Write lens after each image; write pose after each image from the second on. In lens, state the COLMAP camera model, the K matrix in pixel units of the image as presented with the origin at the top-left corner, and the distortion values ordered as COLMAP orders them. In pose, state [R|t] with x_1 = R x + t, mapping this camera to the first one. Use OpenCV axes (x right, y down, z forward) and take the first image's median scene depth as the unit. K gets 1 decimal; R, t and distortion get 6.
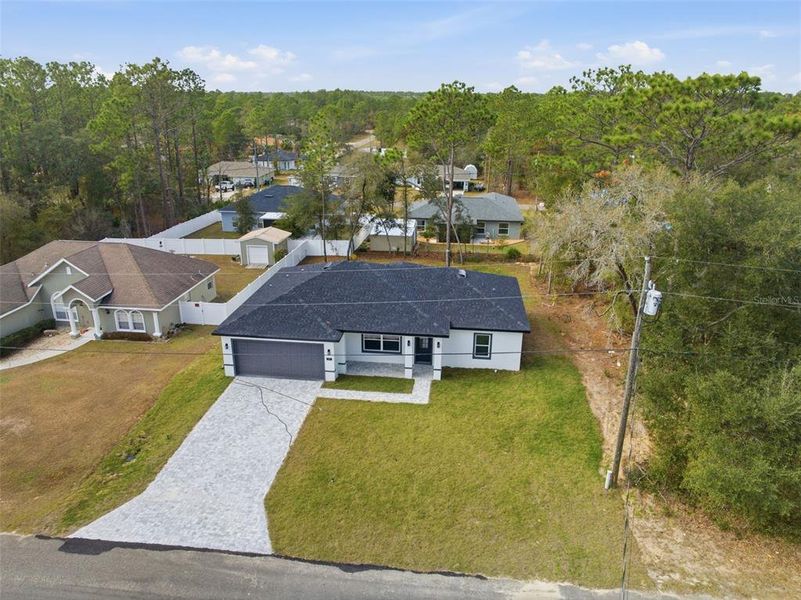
lens RADIAL K [[552.5, 0, 399.3], [0, 552.5, 299.3], [0, 0, 1]] dist [-0.004617, -0.034594]
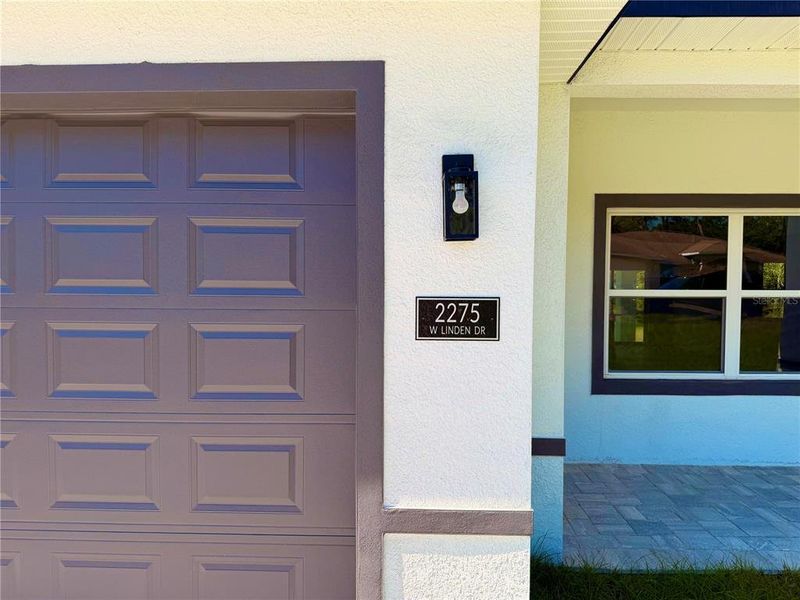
lens RADIAL K [[565.8, 0, 396.8], [0, 565.8, 301.1], [0, 0, 1]] dist [0.001102, -0.002965]
pose [[0.996745, -0.004432, 0.080494, -0.133067], [0.029084, 0.951013, -0.307781, 0.120641], [-0.075187, 0.309121, 0.948046, 0.891587]]
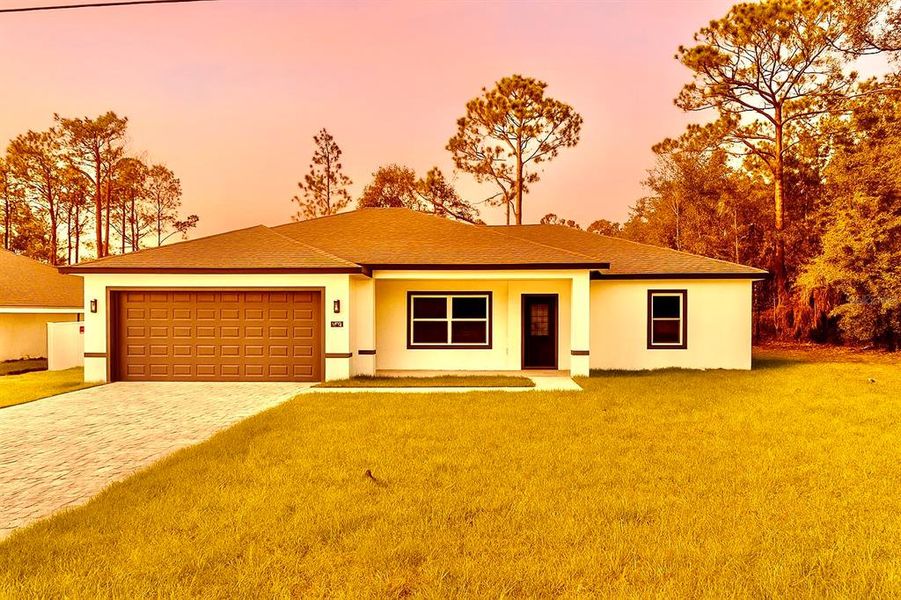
lens RADIAL K [[615.4, 0, 451.7], [0, 615.4, 301.3], [0, 0, 1]] dist [0.174921, -0.275182]
pose [[0.997748, -0.009384, 0.066420, -0.066957], [0.032248, 0.935342, -0.352273, 0.253336], [-0.058820, 0.353622, 0.933537, 0.507635]]
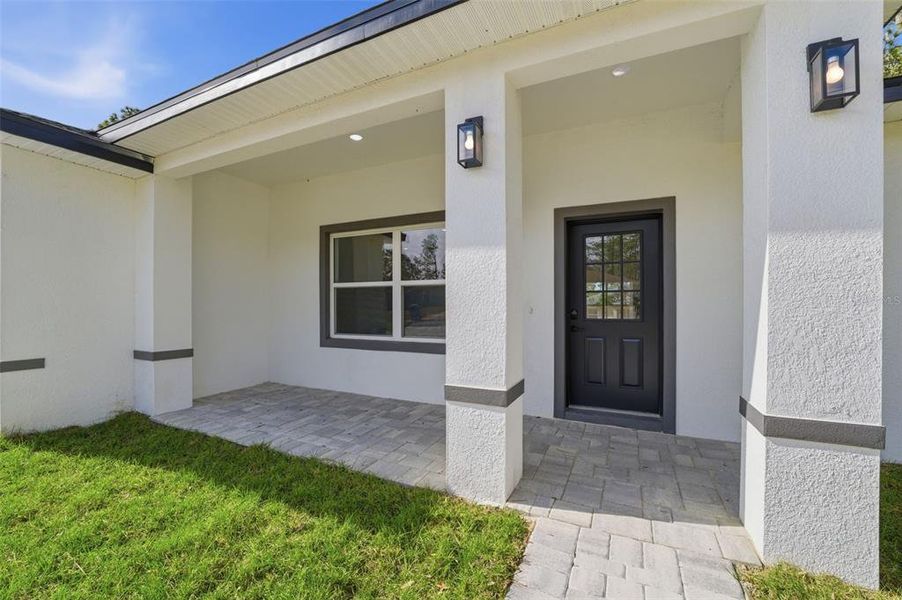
lens RADIAL K [[369.3, 0, 452.3], [0, 369.3, 302.9], [0, 0, 1]] dist [-0.027552, 0.003108]
pose [[0.944733, -0.010197, -0.327683, 0.035475], [-0.101415, 0.941401, -0.321682, 0.127217], [0.311761, 0.337136, 0.888338, 0.905979]]
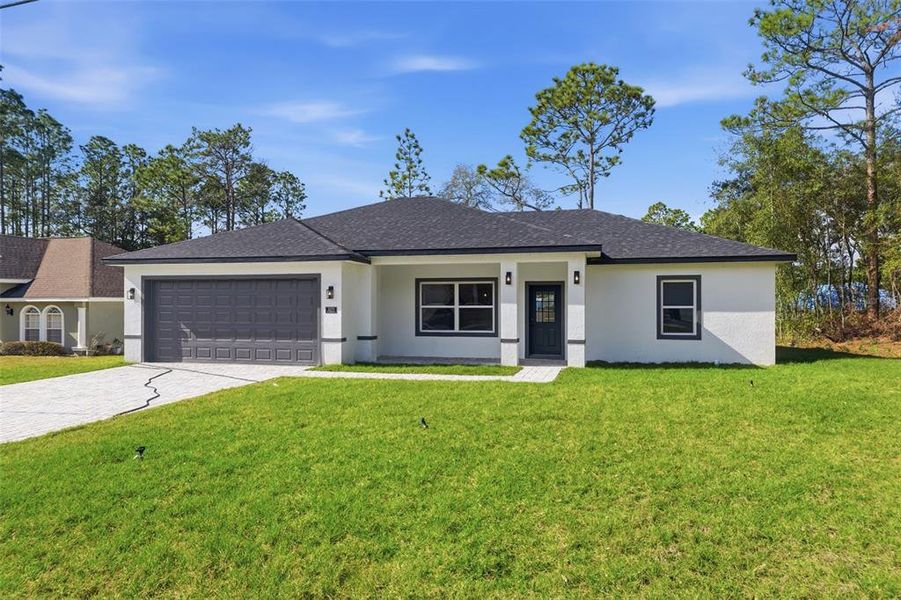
lens RADIAL K [[589.3, 0, 453.3], [0, 589.3, 297.6], [0, 0, 1]] dist [0.026013, 0.000186]
pose [[0.990820, -0.010484, -0.134782, 0.035347], [-0.036355, 0.939599, -0.340341, 0.246679], [0.130210, 0.342116, 0.930592, 0.533787]]
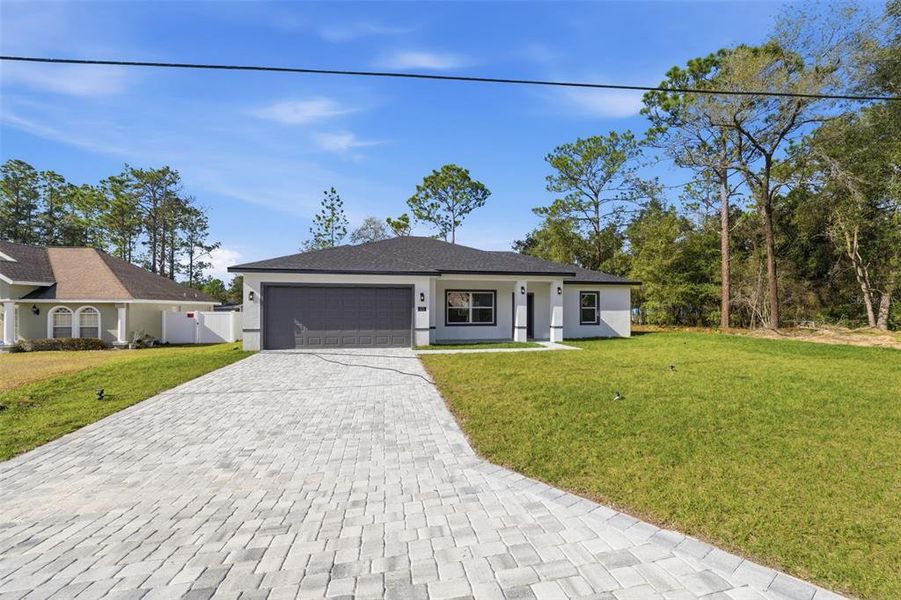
lens RADIAL K [[368.9, 0, 451.8], [0, 368.9, 302.9], [0, 0, 1]] dist [-0.027552, 0.003108]
pose [[0.956177, -0.002479, 0.292778, -0.211811], [0.103328, 0.938482, -0.329508, 0.239527], [-0.273950, 0.345320, 0.897611, 0.559520]]
